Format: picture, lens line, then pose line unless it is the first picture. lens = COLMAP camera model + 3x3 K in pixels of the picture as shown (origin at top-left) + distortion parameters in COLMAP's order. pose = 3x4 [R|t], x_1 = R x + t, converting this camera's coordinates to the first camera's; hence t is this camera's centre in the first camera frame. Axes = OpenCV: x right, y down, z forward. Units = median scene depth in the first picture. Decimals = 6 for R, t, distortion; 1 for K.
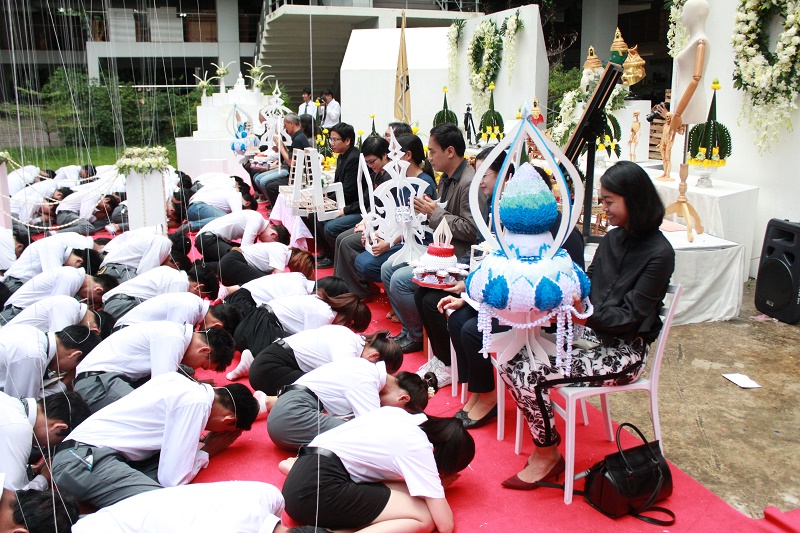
lens RADIAL K [[743.4, 0, 400.0], [0, 743.4, 266.5], [0, 0, 1]] dist [-0.144578, 0.158952]
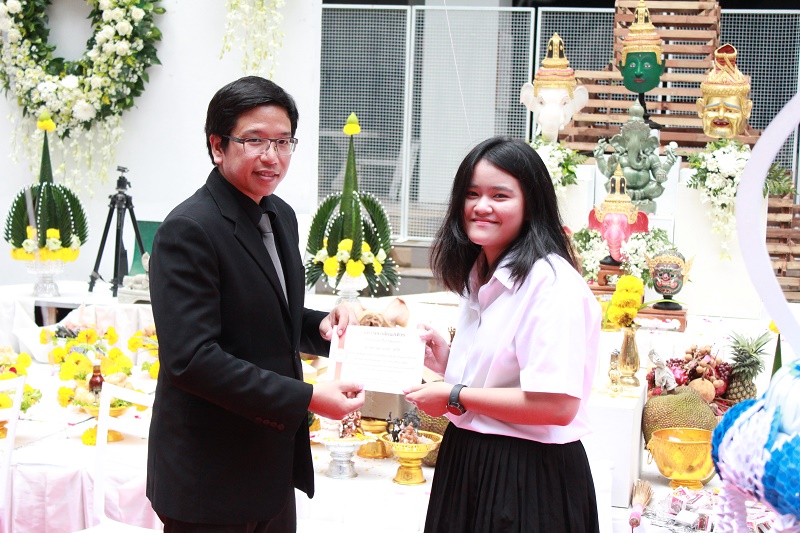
lens RADIAL K [[1450.9, 0, 400.0], [0, 1450.9, 266.5], [0, 0, 1]] dist [0.005711, 0.083664]
pose [[0.534604, -0.065949, 0.842525, -0.450698], [0.156505, 0.987432, -0.022015, -0.160468], [-0.830484, 0.143629, 0.538207, 0.618314]]
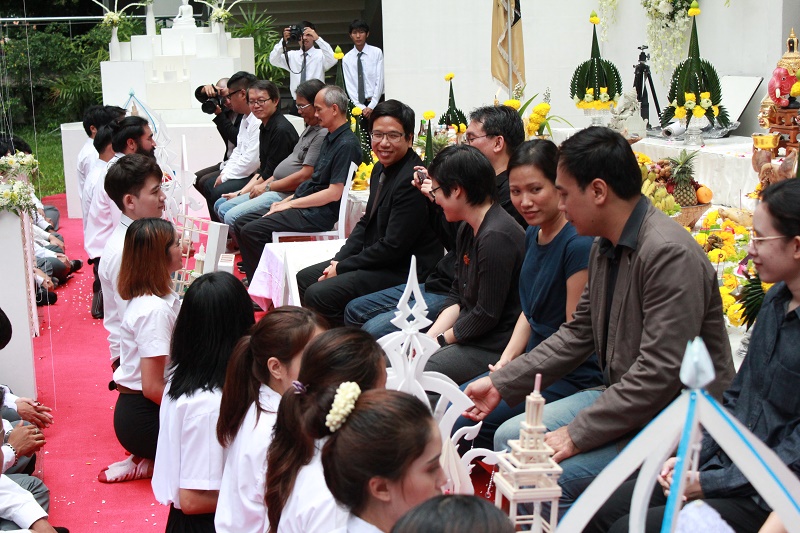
lens RADIAL K [[1403.6, 0, 400.0], [0, 1403.6, 266.5], [0, 0, 1]] dist [0.037686, -0.024662]
pose [[0.997608, -0.019943, -0.066182, -0.011214], [0.016221, 0.998282, -0.056297, -0.025961], [0.067191, 0.055089, 0.996218, 0.066936]]
